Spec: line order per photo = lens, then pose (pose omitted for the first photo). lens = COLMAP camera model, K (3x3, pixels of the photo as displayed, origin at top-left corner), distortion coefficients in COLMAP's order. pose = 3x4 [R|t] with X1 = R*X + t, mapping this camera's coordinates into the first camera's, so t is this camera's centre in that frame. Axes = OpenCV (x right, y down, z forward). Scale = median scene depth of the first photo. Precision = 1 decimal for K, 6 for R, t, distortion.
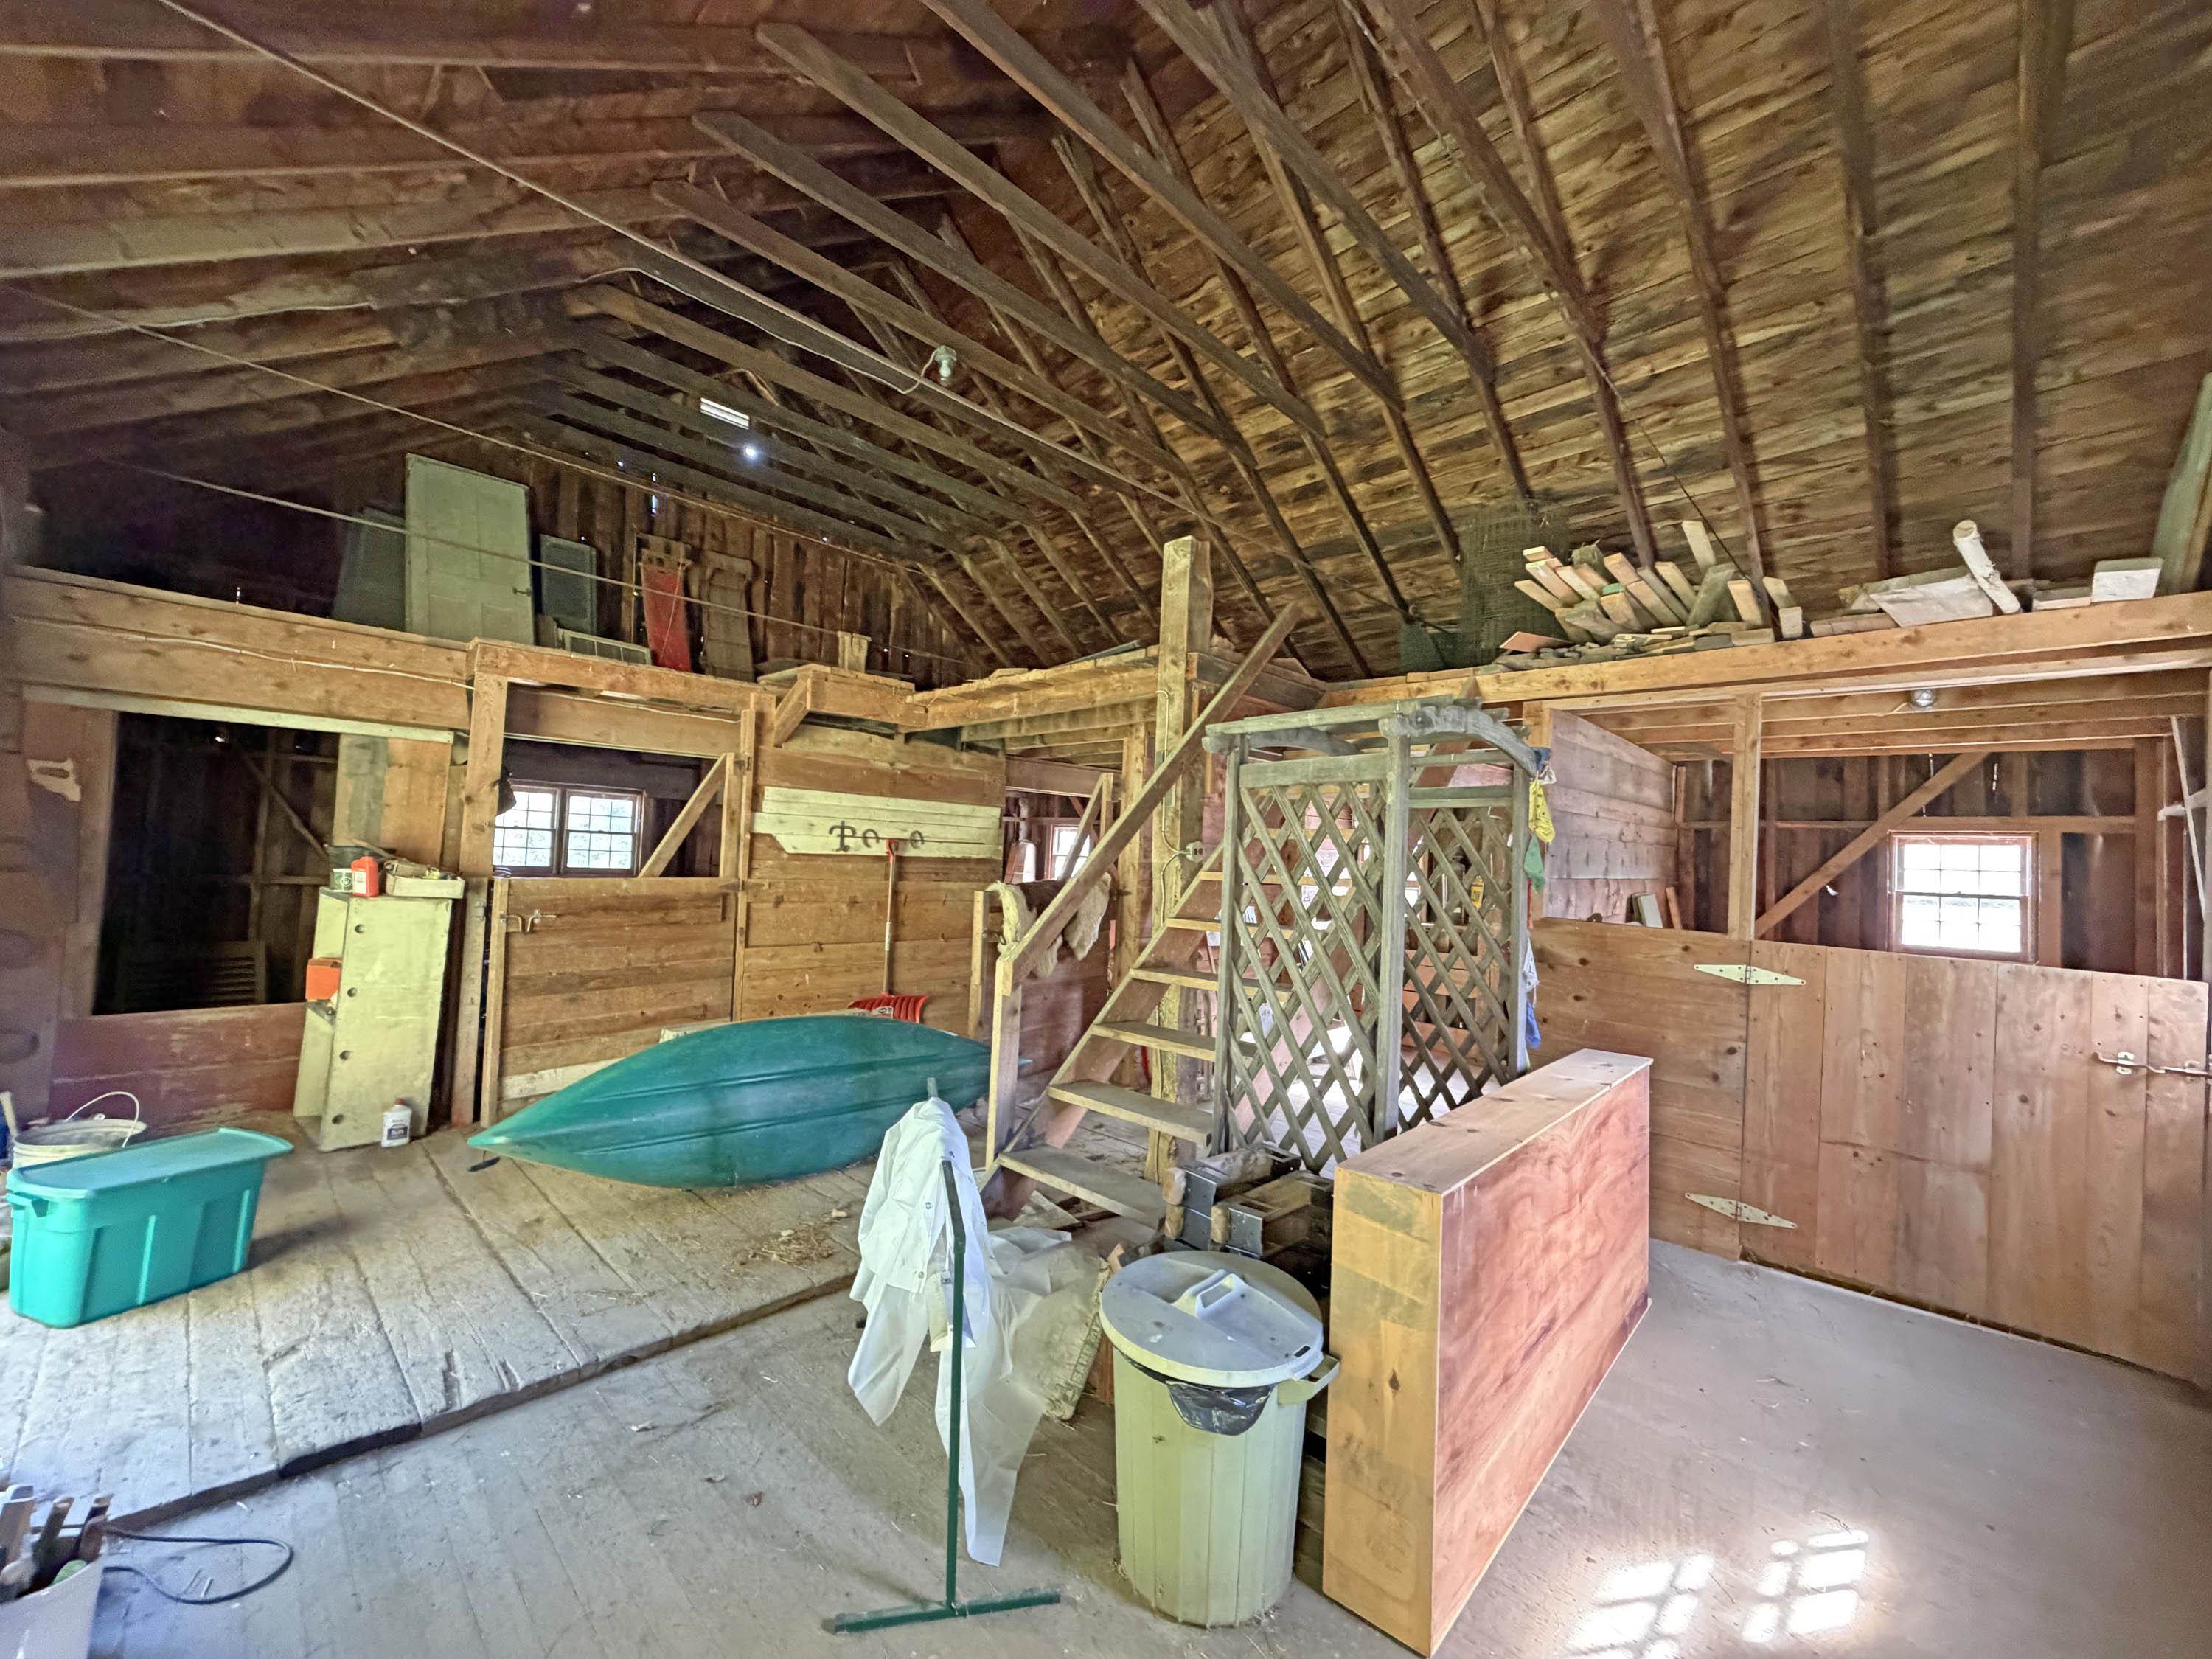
lens RADIAL K [[882.2, 0, 1107.5], [0, 882.2, 824.5], [0, 0, 1]] dist [0.001372, 0.000878]
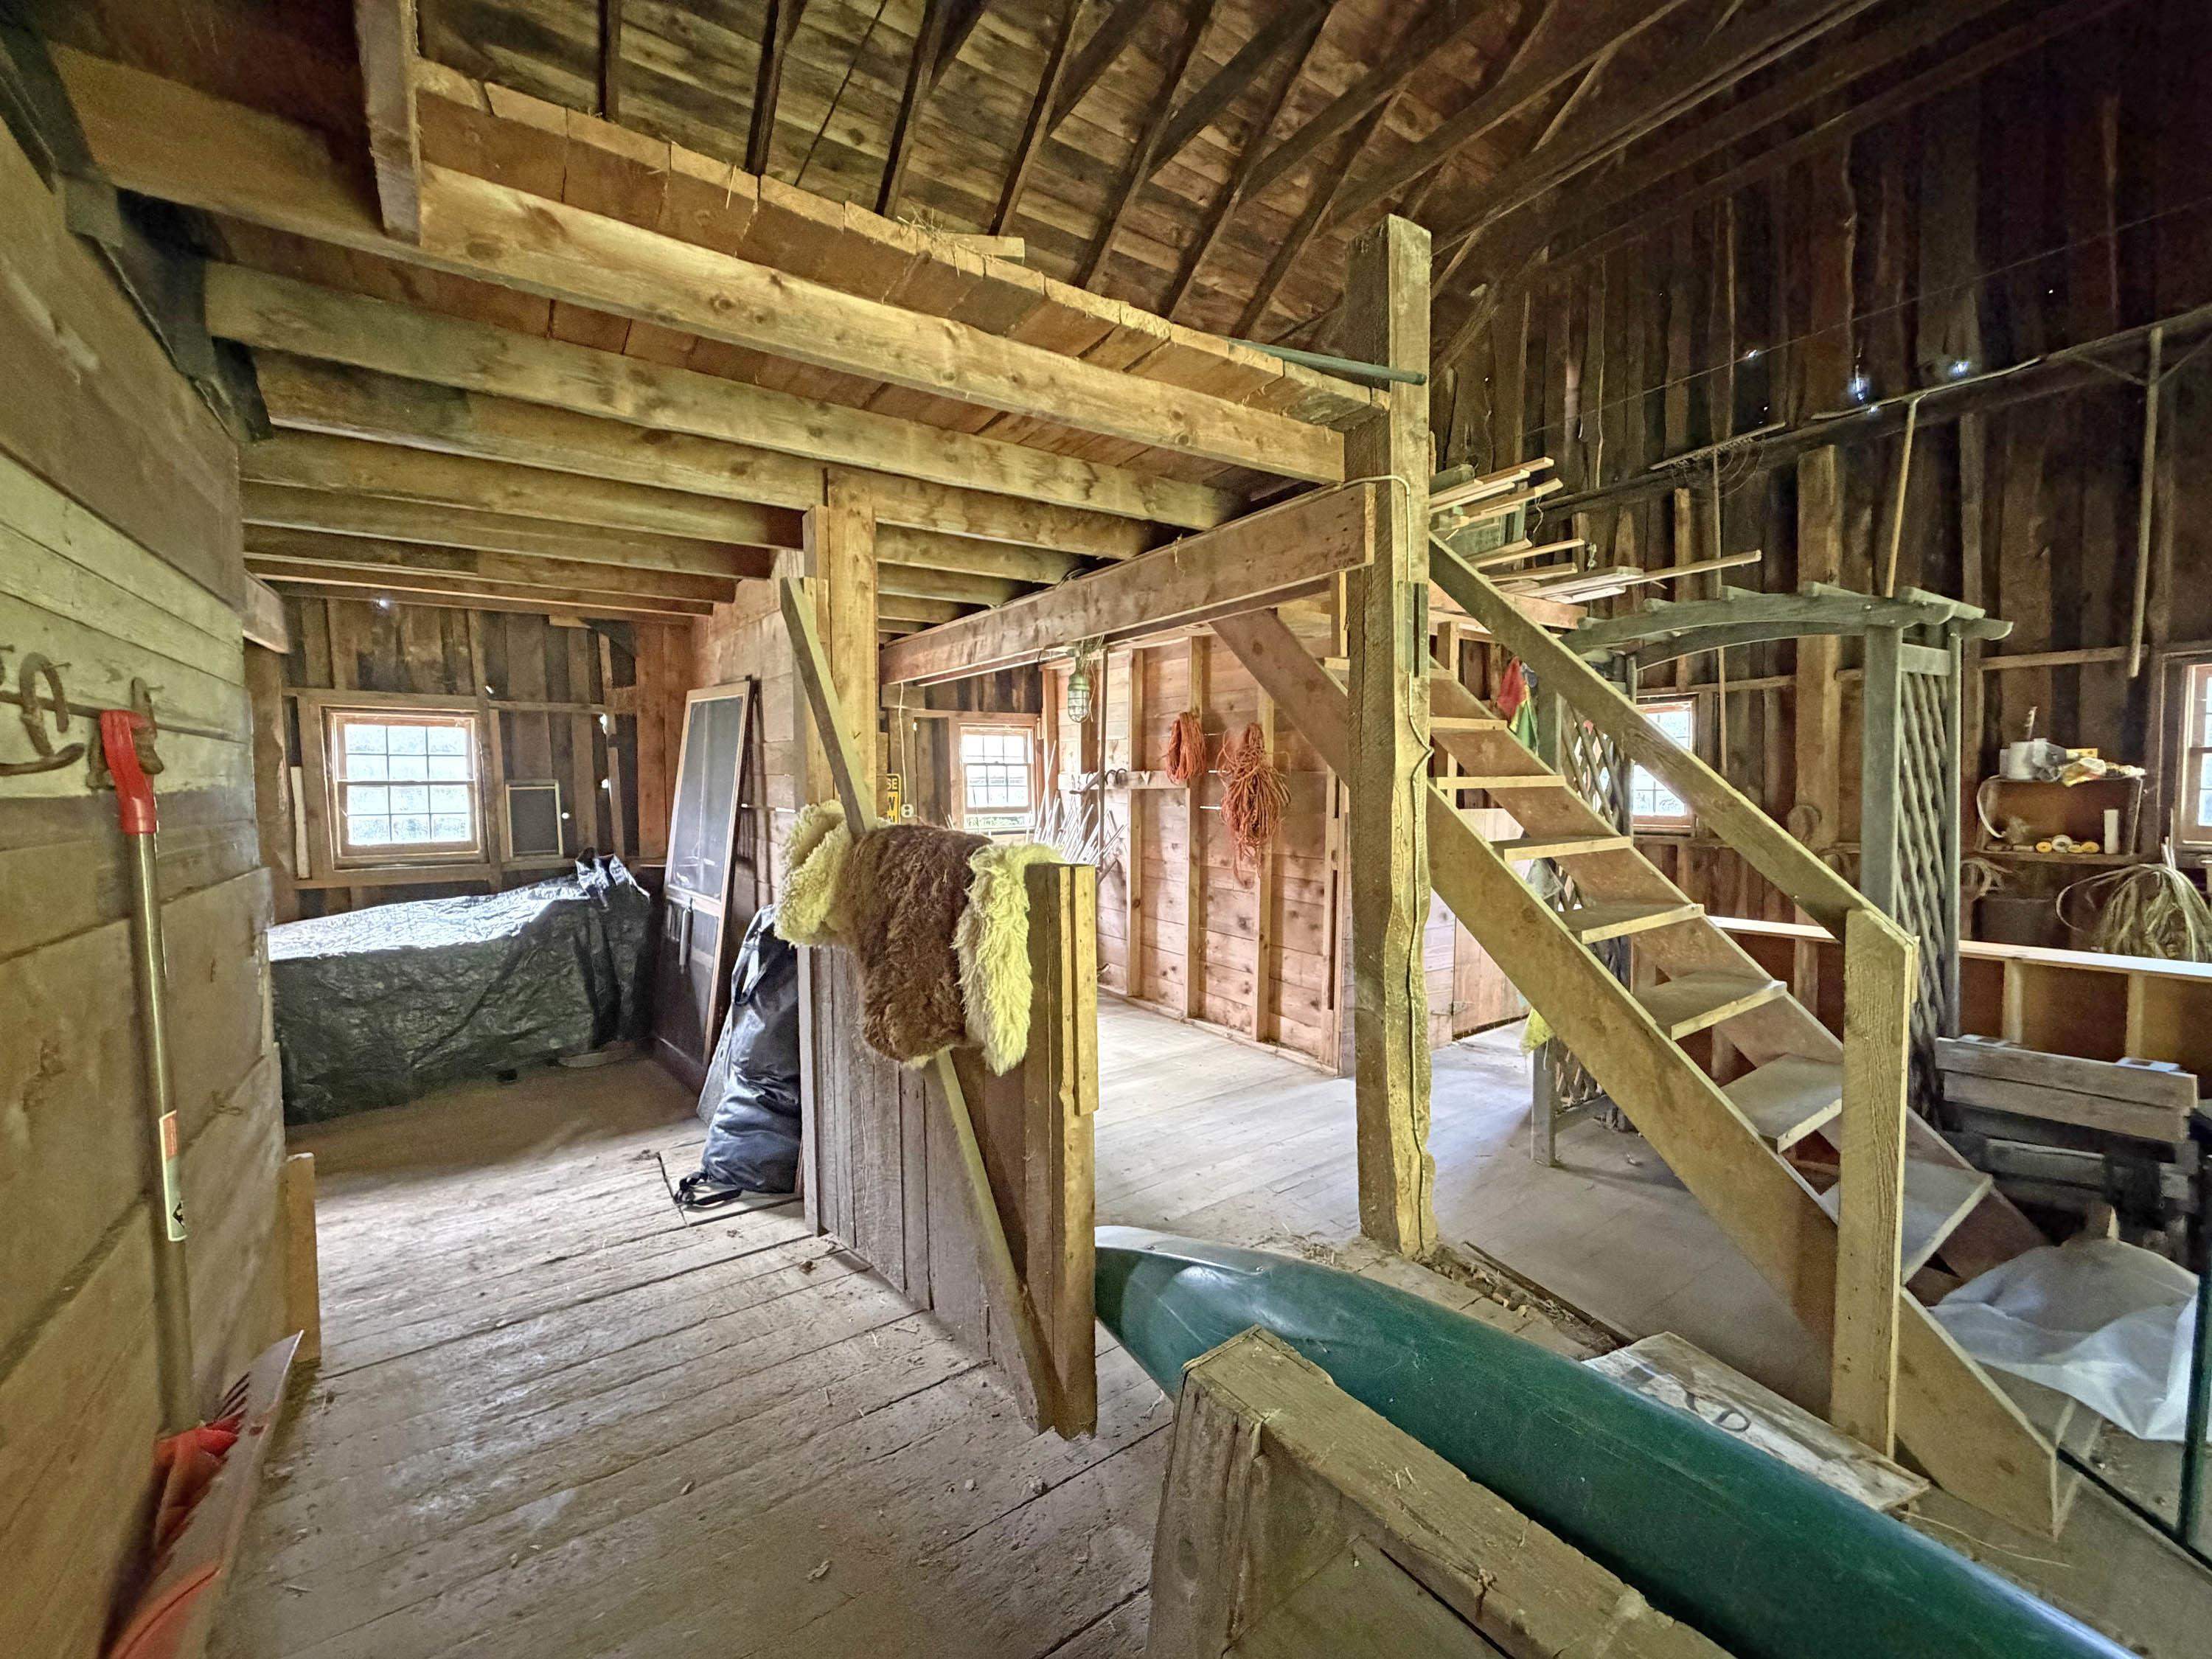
lens RADIAL K [[882.2, 0, 1103.5], [0, 882.2, 830.0], [0, 0, 1]] dist [0.001372, 0.000878]
pose [[0.201633, -0.100739, 0.974267, -0.437452], [-0.018048, 0.994146, 0.106529, 0.018899], [-0.979295, -0.039064, 0.198635, 0.807768]]
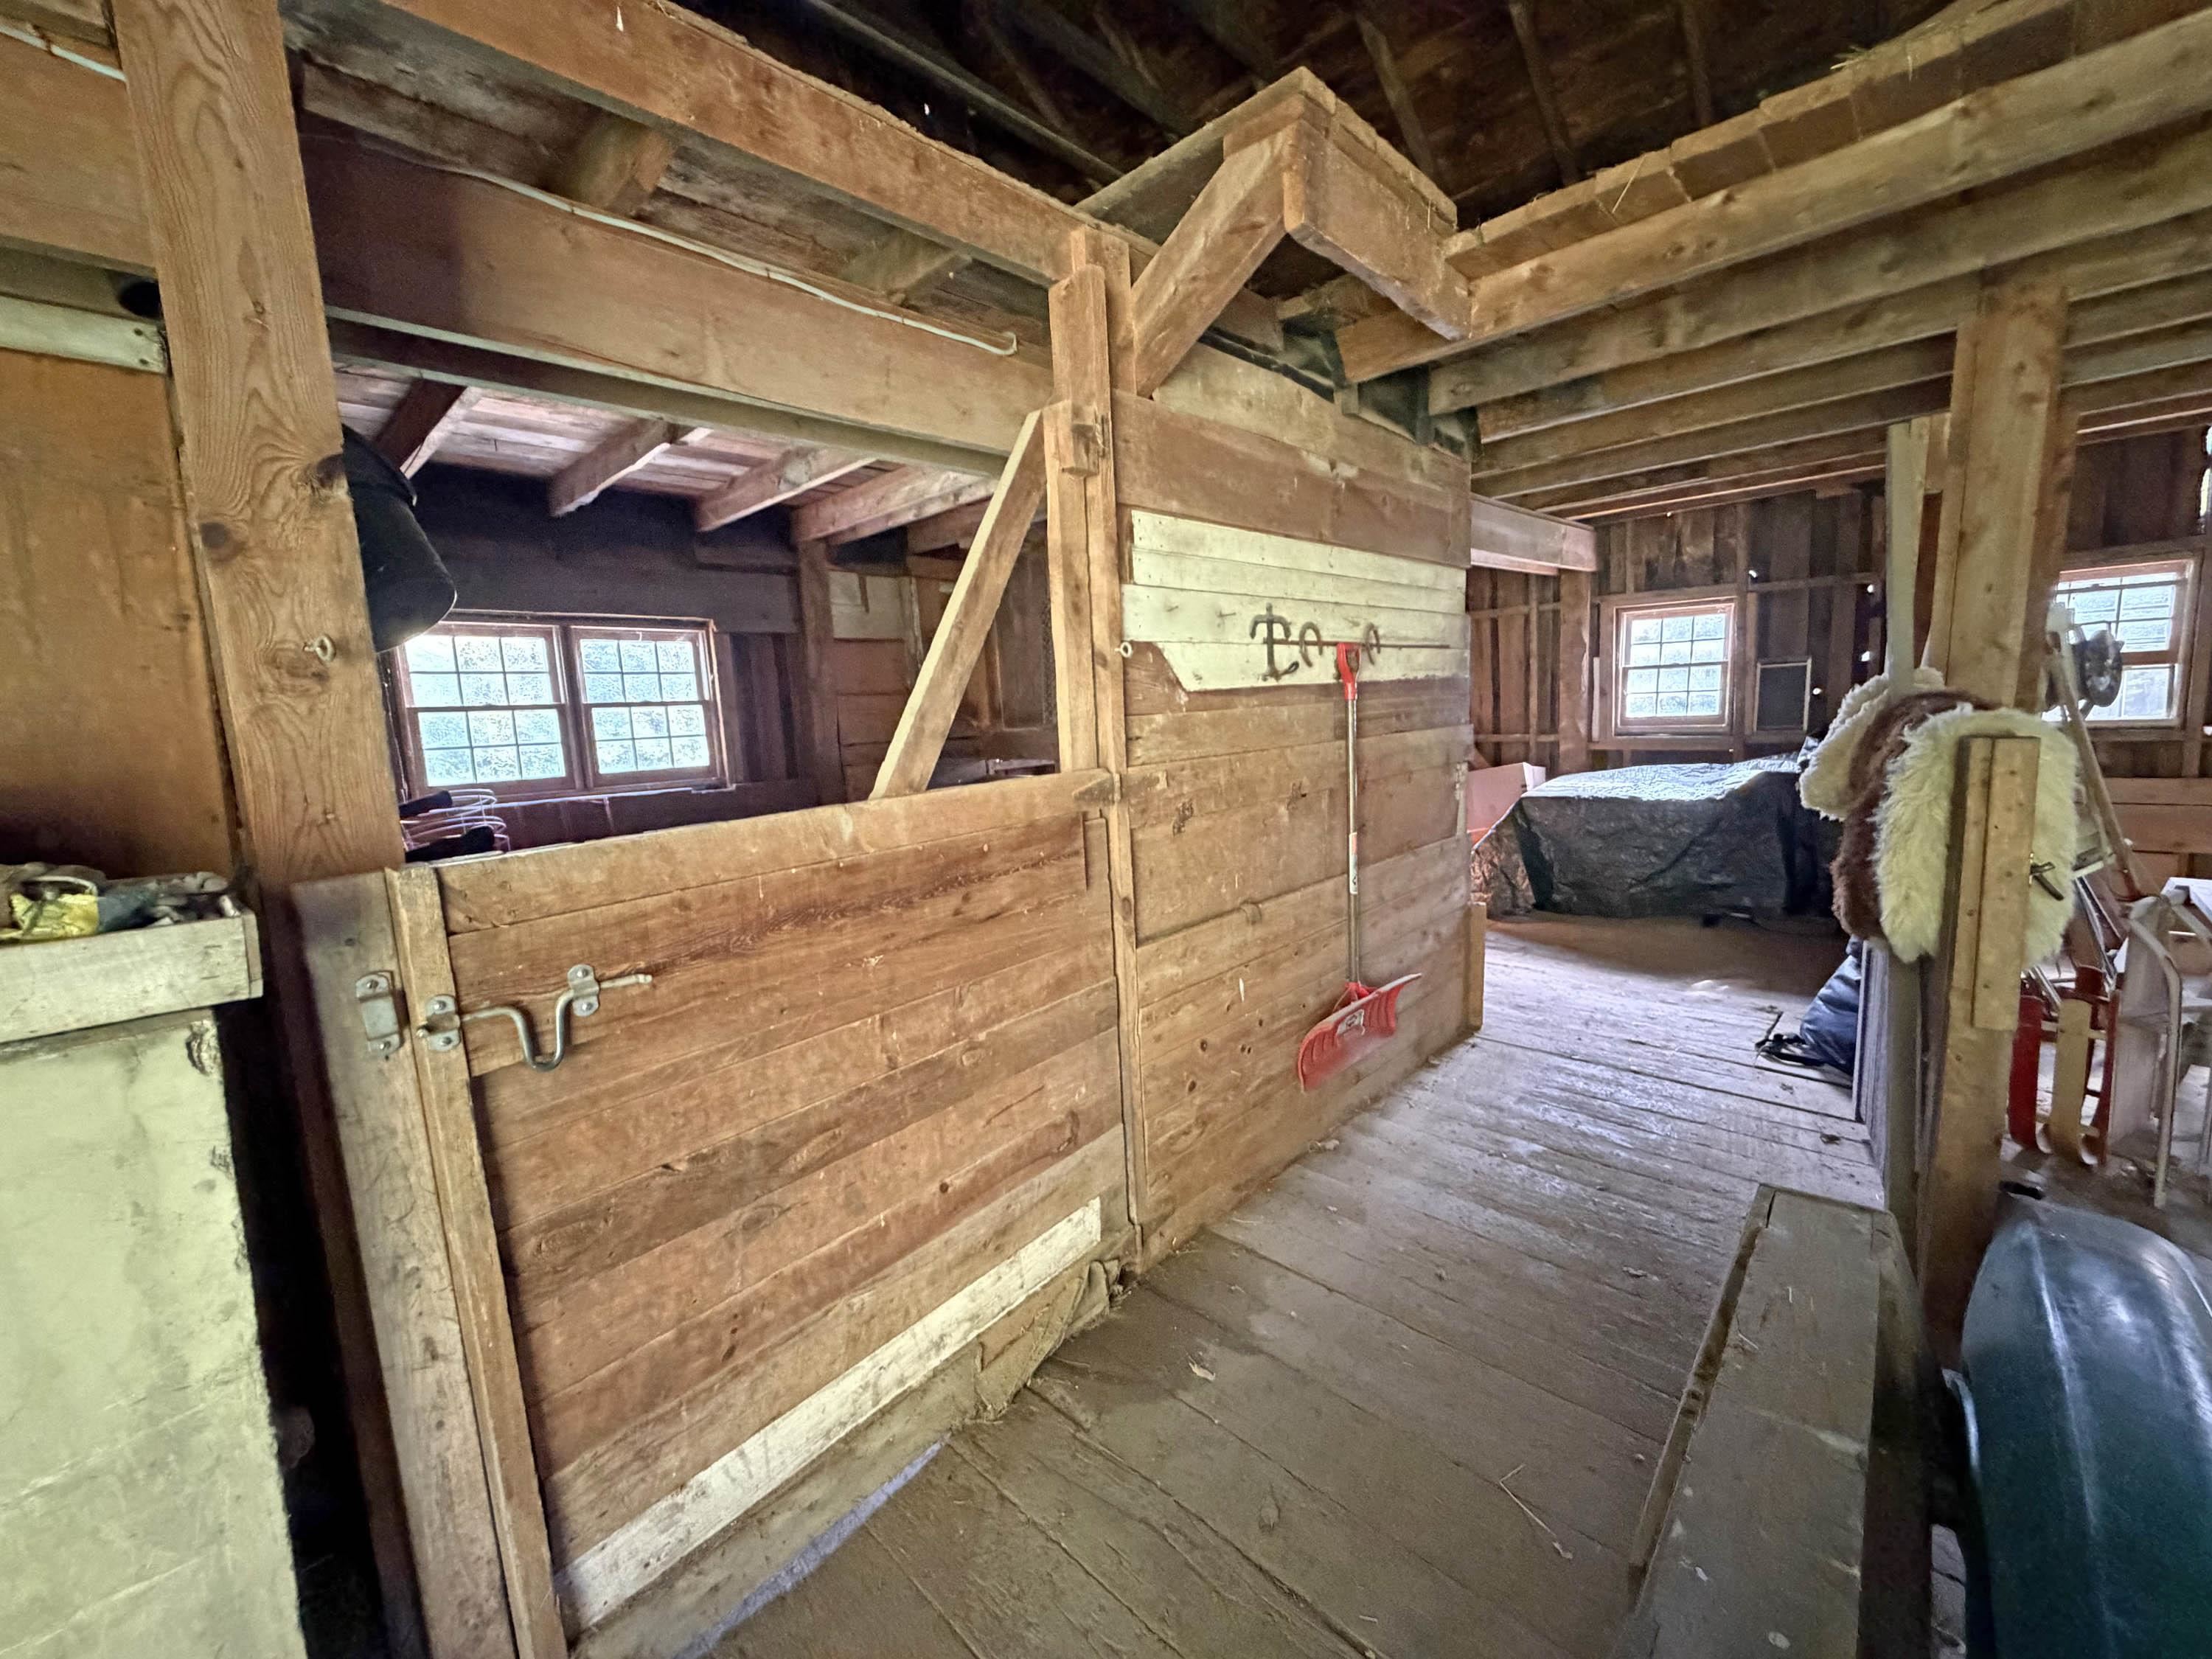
lens RADIAL K [[882.2, 0, 1103.1], [0, 882.2, 825.8], [0, 0, 1]] dist [0.001372, 0.000878]
pose [[0.995563, -0.093752, -0.008012, -0.403499], [0.093717, 0.980359, 0.173535, 0.019434], [-0.008415, -0.173515, 0.984795, 0.612140]]
